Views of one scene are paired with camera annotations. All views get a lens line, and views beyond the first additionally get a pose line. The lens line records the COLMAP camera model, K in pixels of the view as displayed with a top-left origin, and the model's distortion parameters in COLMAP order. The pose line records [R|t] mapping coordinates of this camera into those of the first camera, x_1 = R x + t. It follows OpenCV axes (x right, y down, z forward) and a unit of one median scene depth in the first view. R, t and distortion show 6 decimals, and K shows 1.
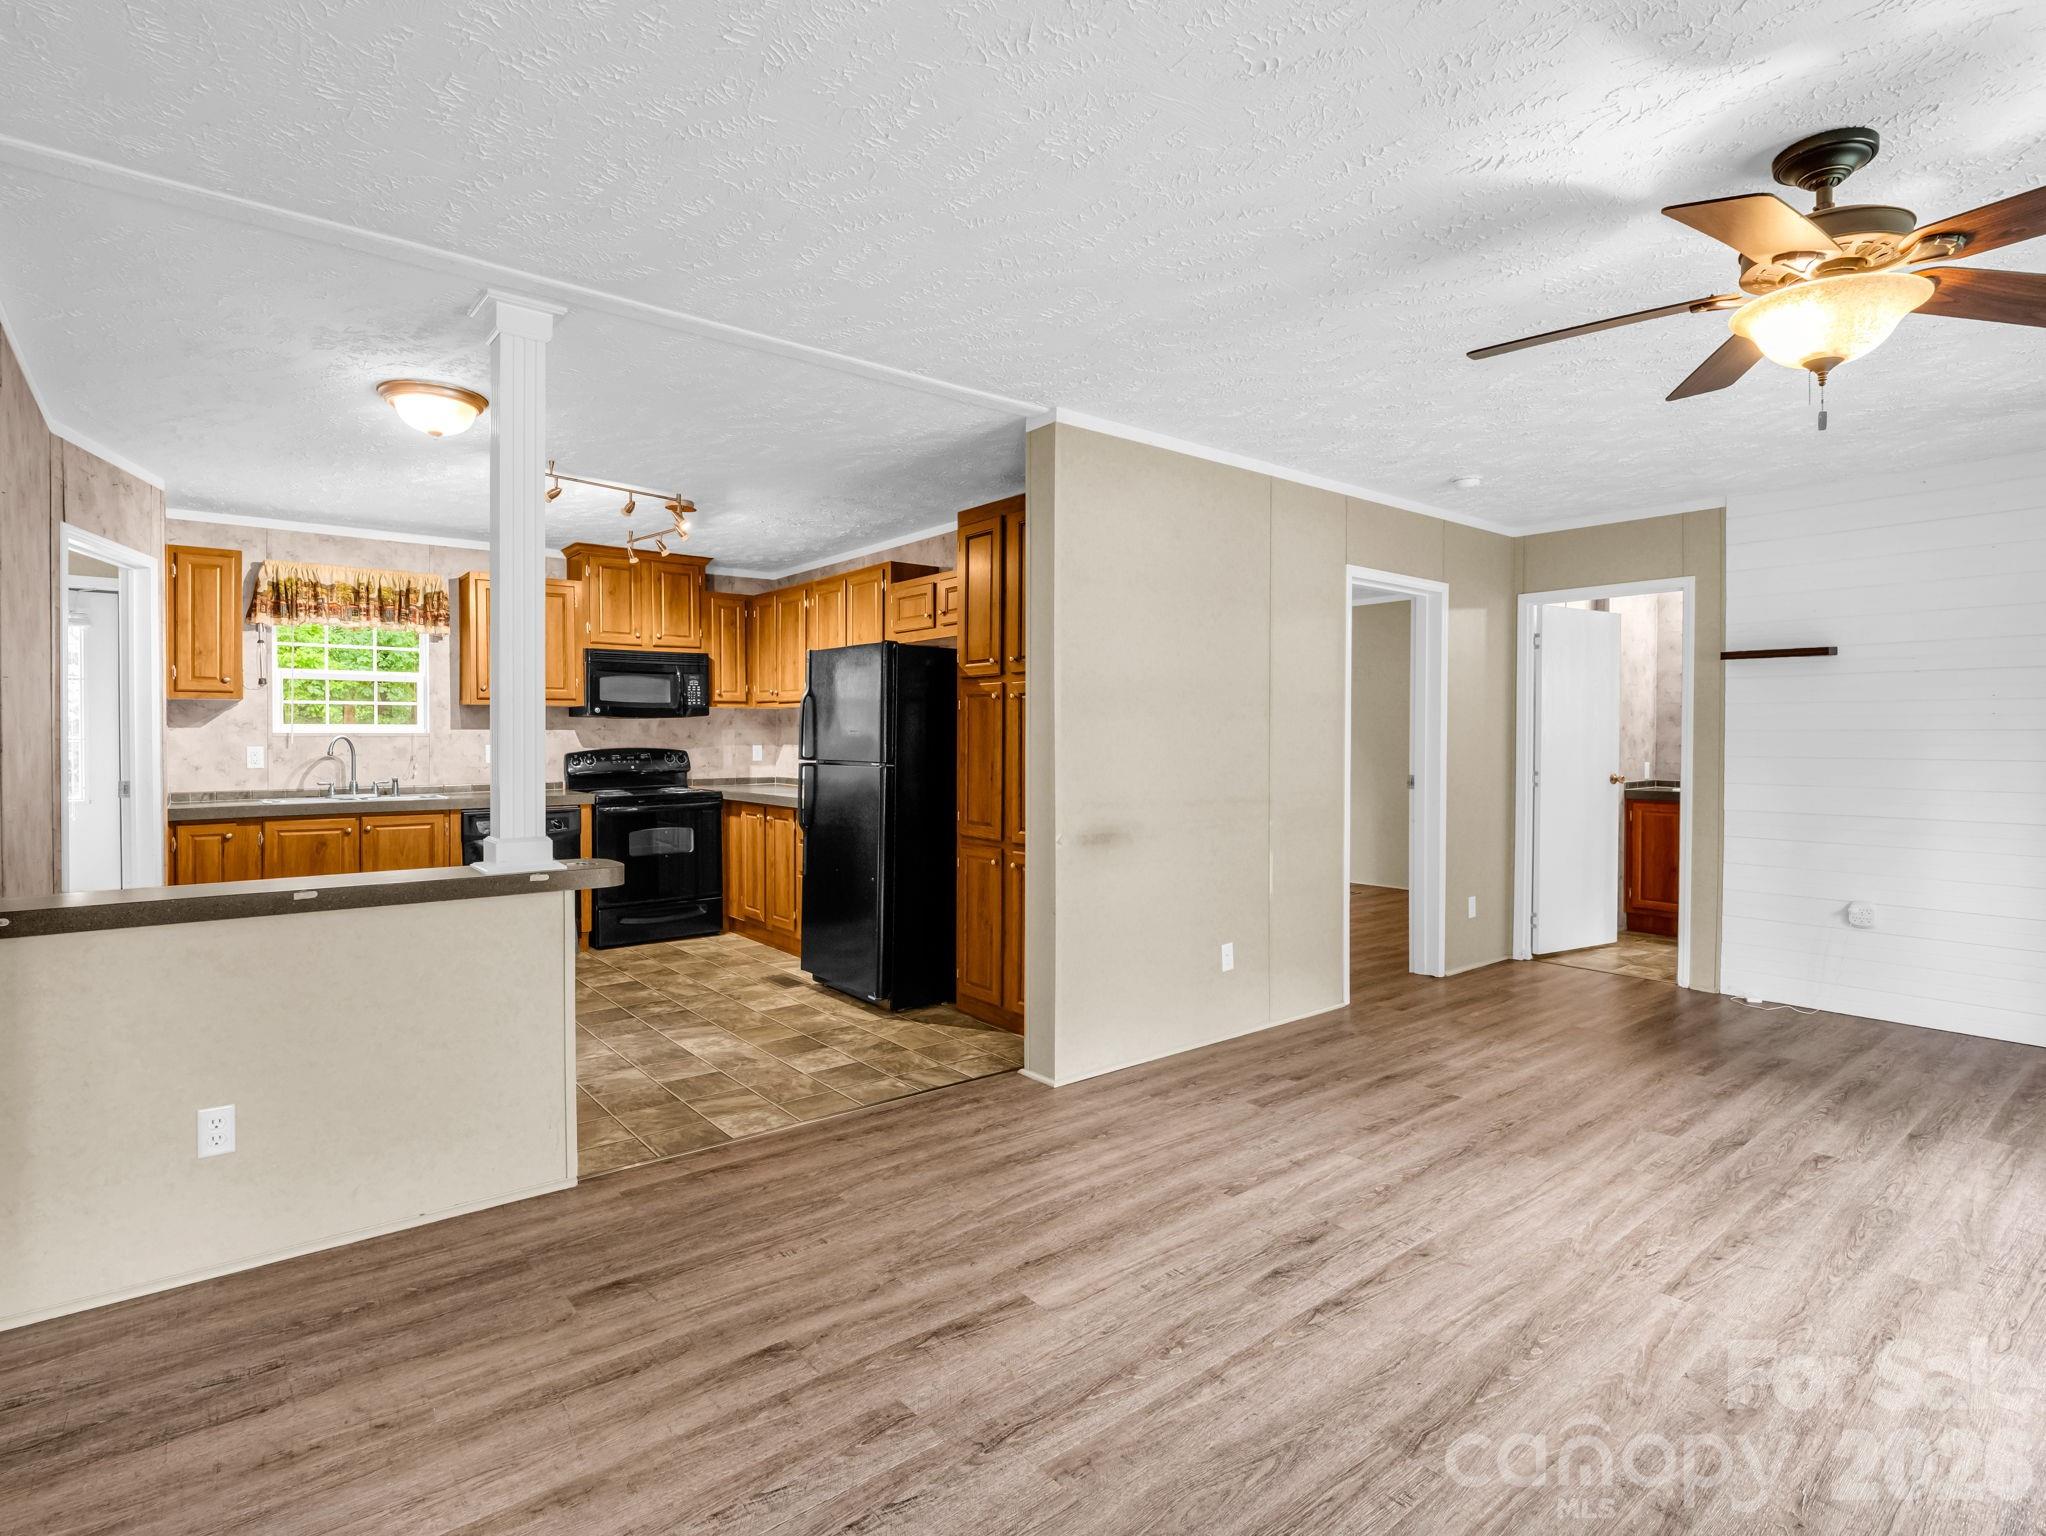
lens RADIAL K [[1018.6, 0, 1007.2], [0, 1018.6, 747.5], [0, 0, 1]] dist [-0.018935, -0.000816]
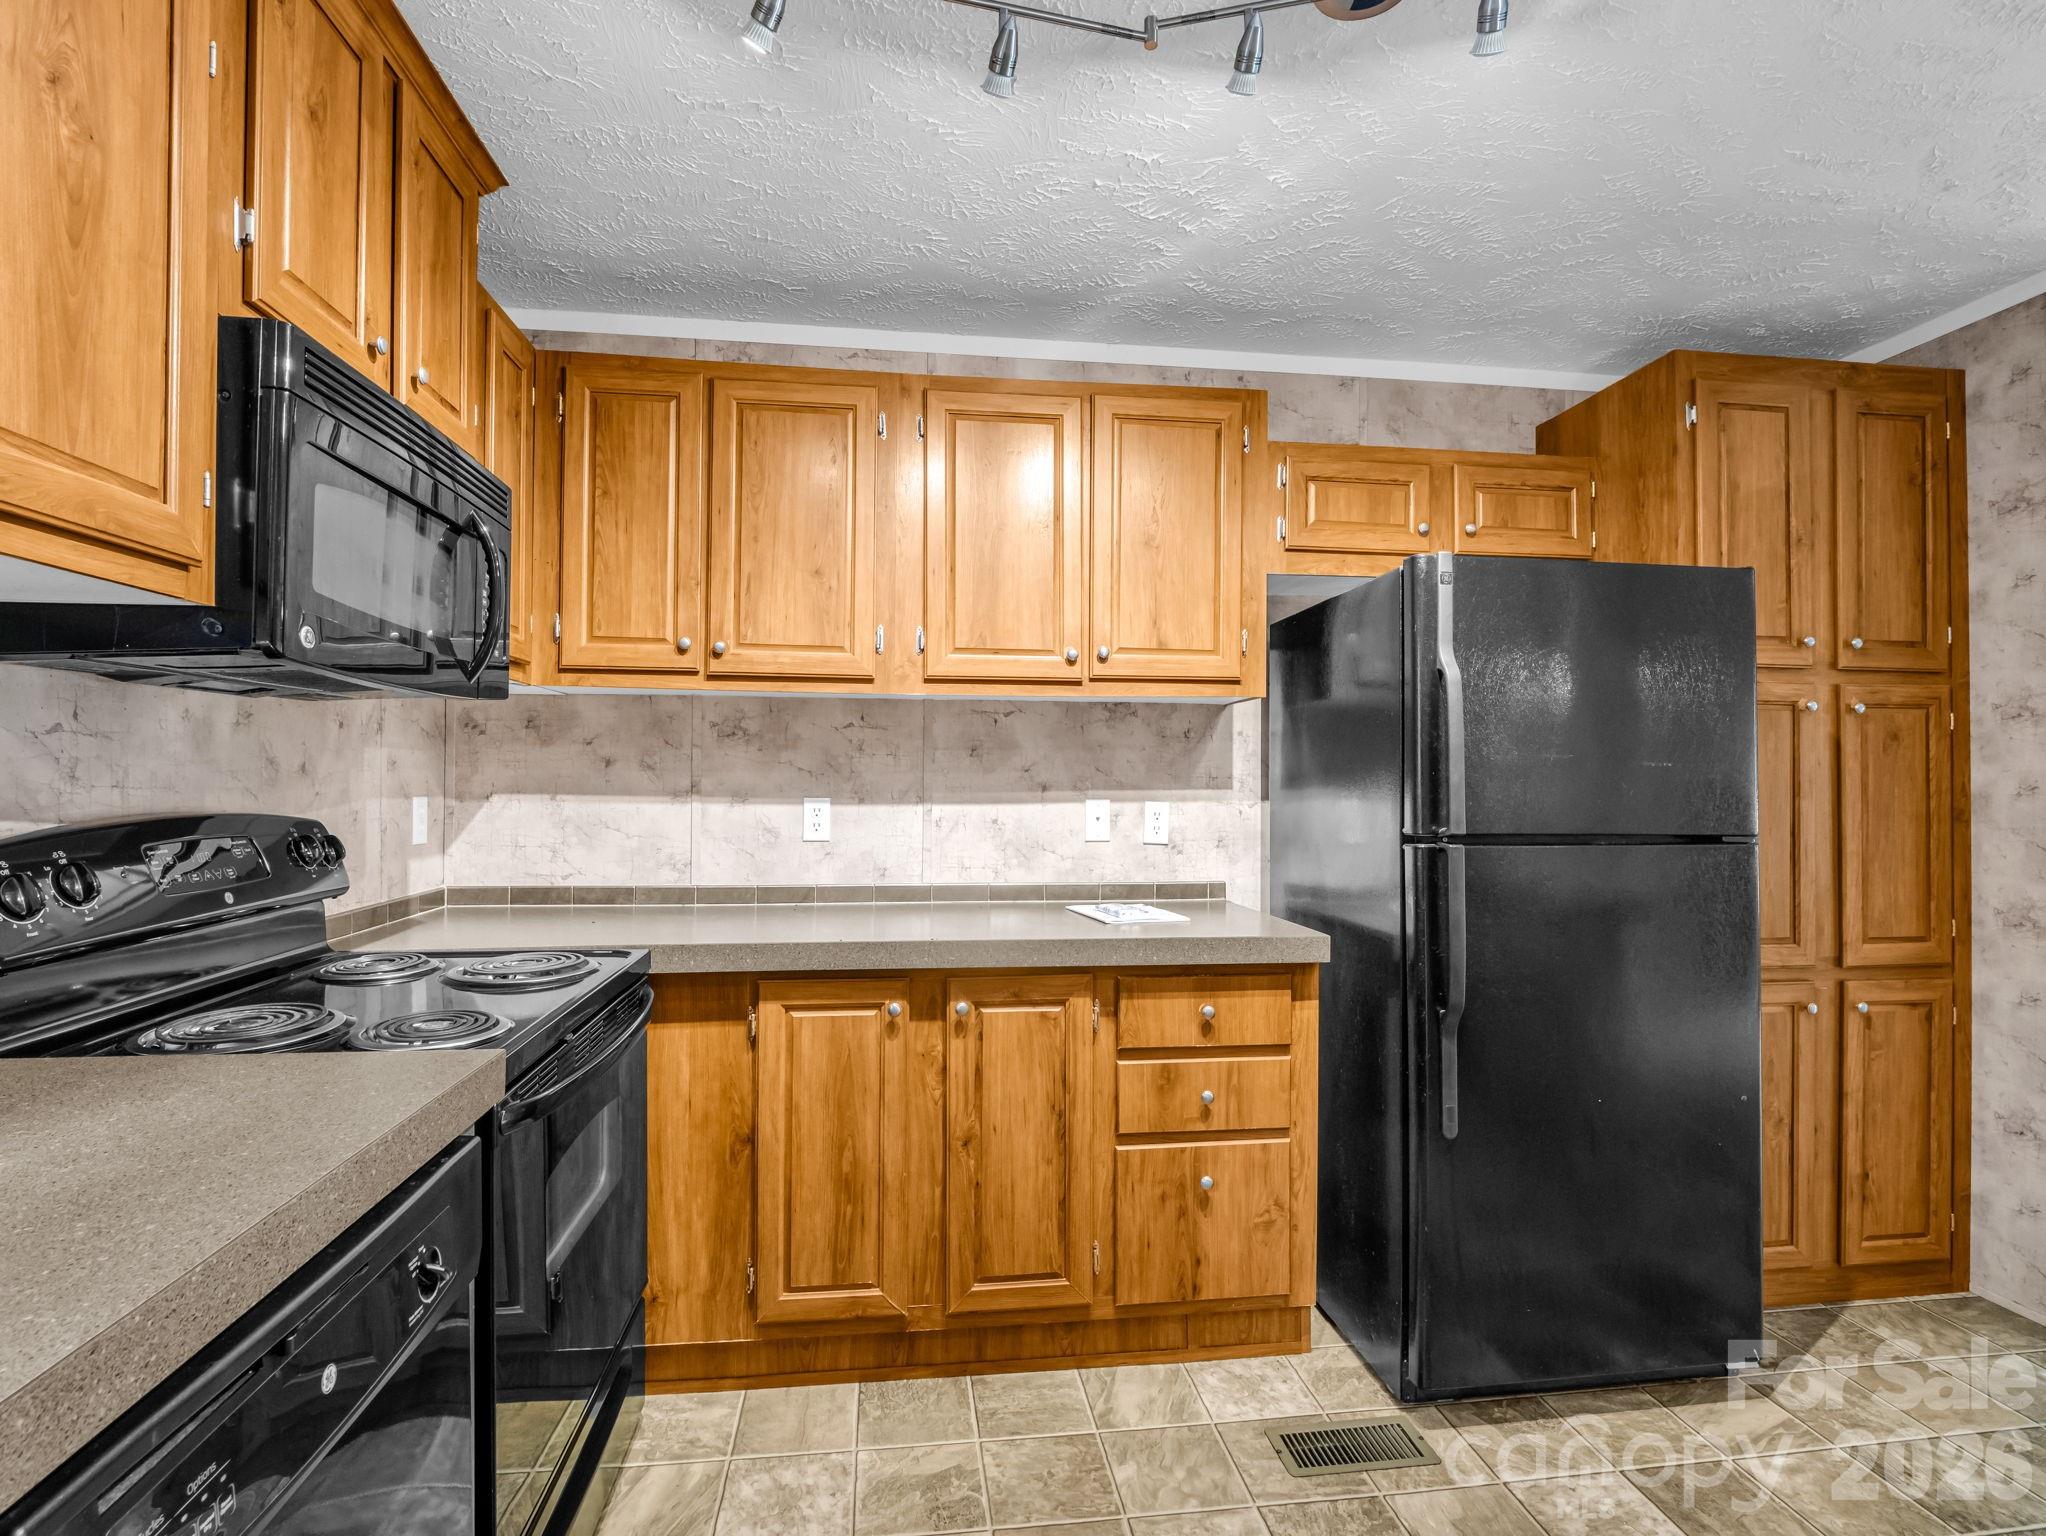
lens RADIAL K [[1031.0, 0, 1016.8], [0, 1031.0, 767.6], [0, 0, 1]] dist [-0.007109, -0.010008]
pose [[0.522257, 0.005873, 0.852768, -0.499941], [0.004993, 0.999938, -0.009945, -0.008664], [-0.852774, 0.009451, 0.522195, 0.762742]]
